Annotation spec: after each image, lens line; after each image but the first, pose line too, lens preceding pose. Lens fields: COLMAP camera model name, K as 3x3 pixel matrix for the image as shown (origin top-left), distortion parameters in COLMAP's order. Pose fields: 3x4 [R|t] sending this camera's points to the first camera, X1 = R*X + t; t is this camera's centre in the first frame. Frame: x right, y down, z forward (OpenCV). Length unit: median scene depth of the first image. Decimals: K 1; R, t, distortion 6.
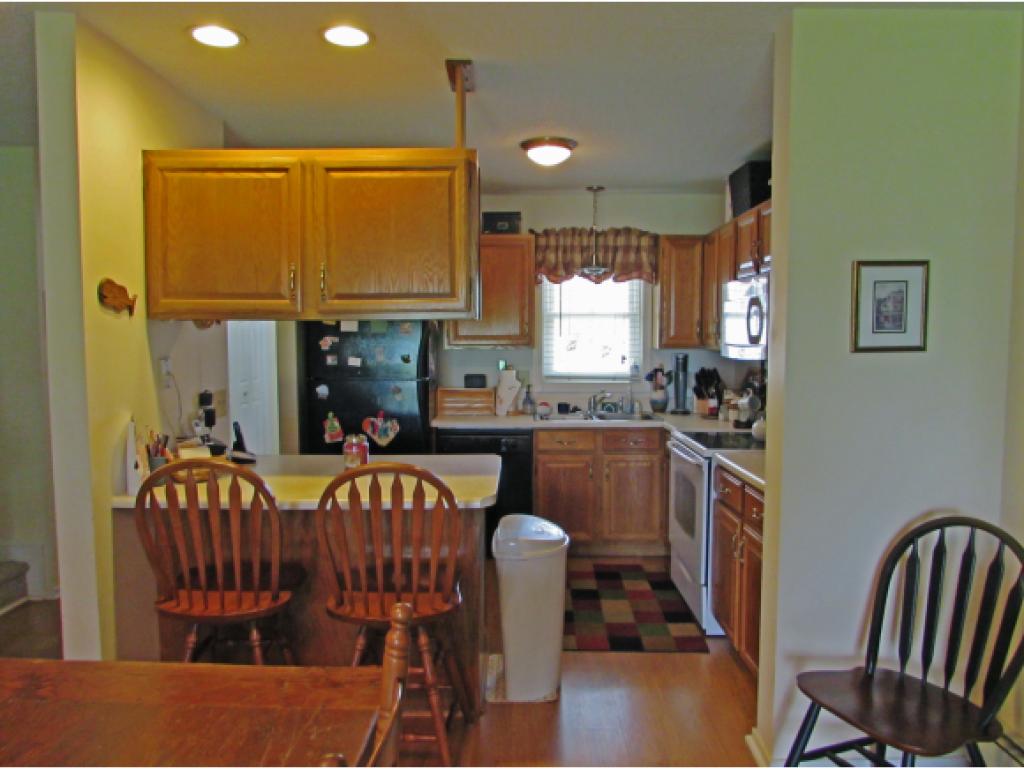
lens RADIAL K [[718.2, 0, 506.6], [0, 718.2, 388.4], [0, 0, 1]] dist [-0.041461, 0.018723]
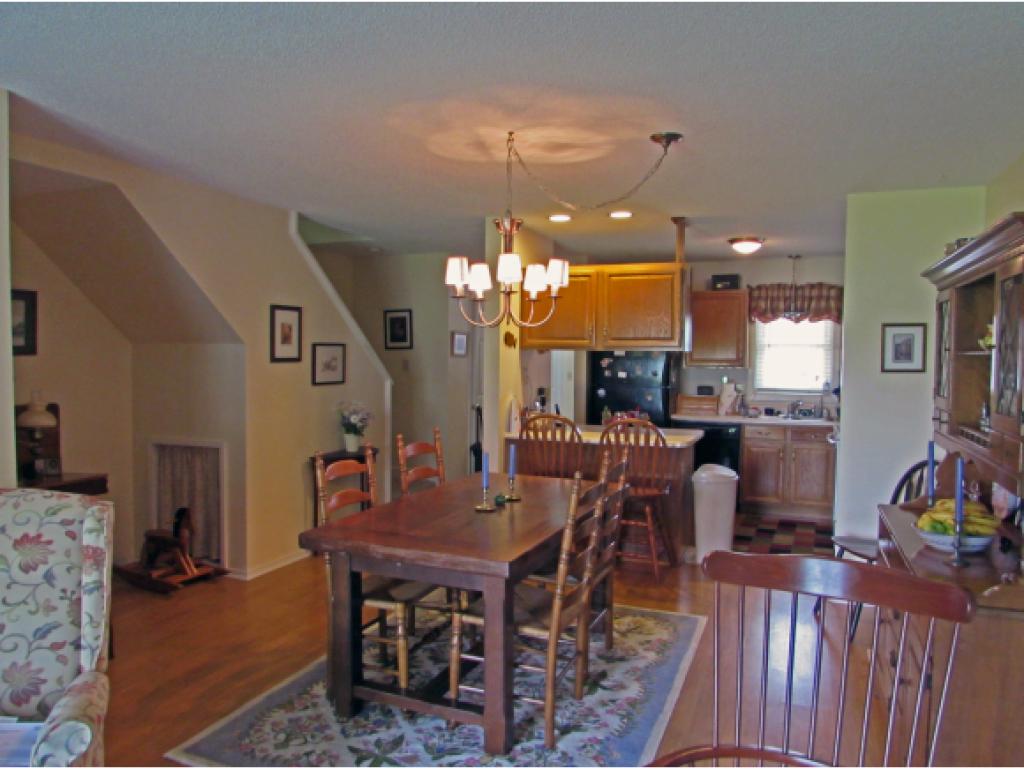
lens RADIAL K [[694.8, 0, 512.0], [0, 694.8, 384.5], [0, 0, 1]] dist [0.000269, 0.001130]
pose [[0.930768, 0.026877, -0.364621, 0.121382], [-0.038554, 0.998949, -0.024781, 0.031700], [0.363572, 0.037123, 0.930826, -0.515344]]
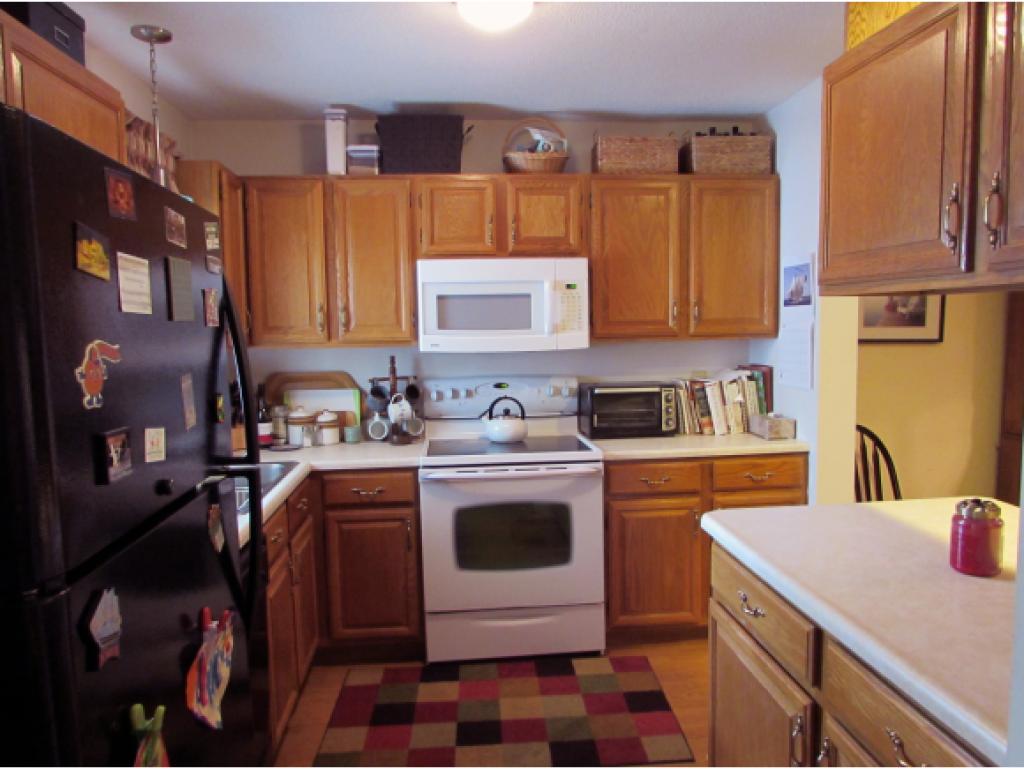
lens RADIAL K [[718.2, 0, 506.6], [0, 718.2, 388.4], [0, 0, 1]] dist [-0.041461, 0.018723]
pose [[-0.094337, -0.086365, 0.991787, -0.444476], [0.092704, 0.991139, 0.095126, -0.066496], [-0.991215, 0.100917, -0.085495, 0.895143]]
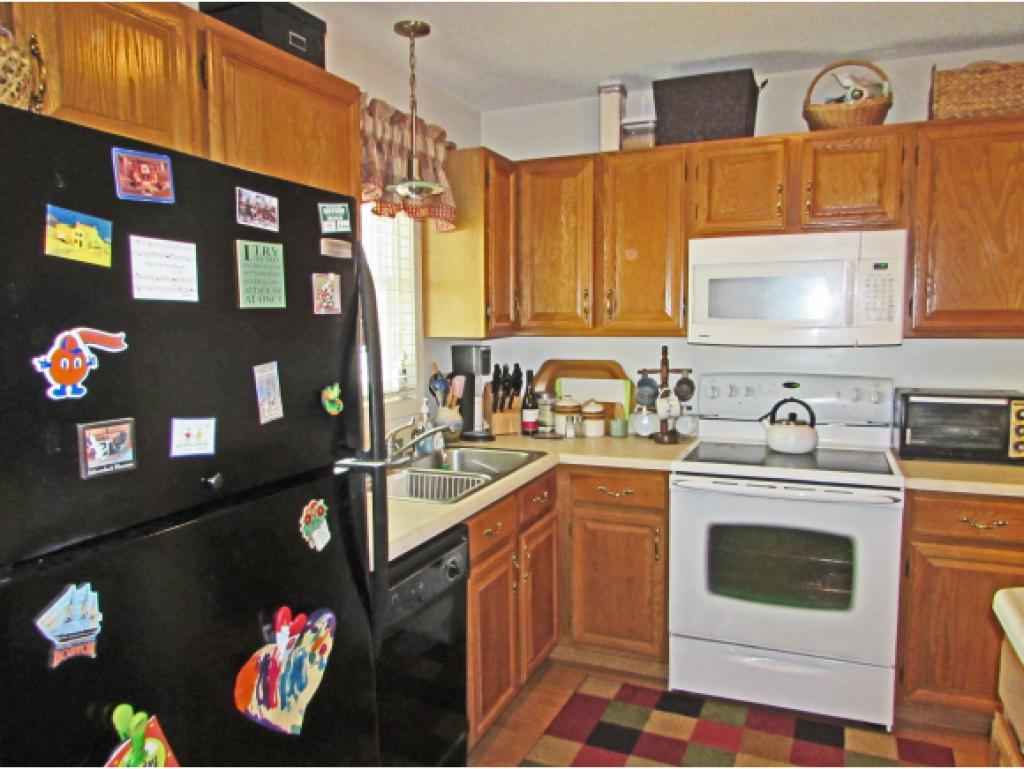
lens RADIAL K [[718.2, 0, 506.6], [0, 718.2, 388.4], [0, 0, 1]] dist [-0.041461, 0.018723]
pose [[0.385511, -0.096695, 0.917623, -0.375020], [0.078450, 0.994328, 0.071819, -0.060607], [-0.919362, 0.044300, 0.390910, 0.816964]]
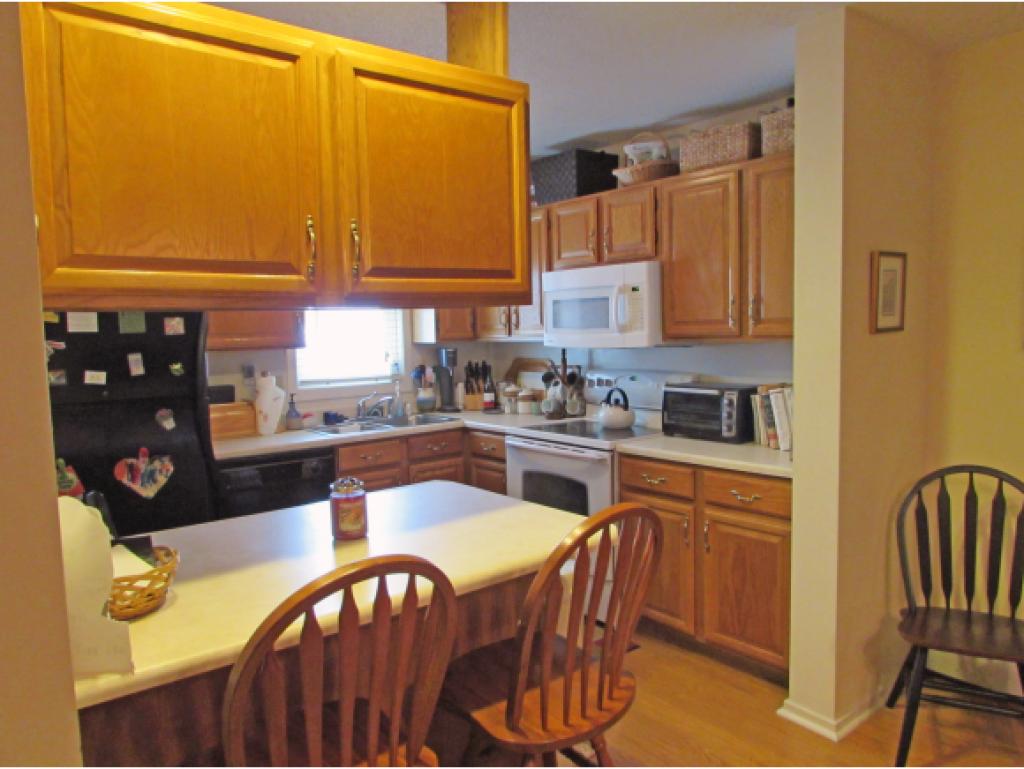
lens RADIAL K [[718.2, 0, 506.6], [0, 718.2, 388.4], [0, 0, 1]] dist [-0.041461, 0.018723]
pose [[0.774893, -0.074706, 0.627662, -0.328050], [0.072260, 0.996951, 0.029450, -0.019580], [-0.627949, 0.022534, 0.777928, 0.248228]]
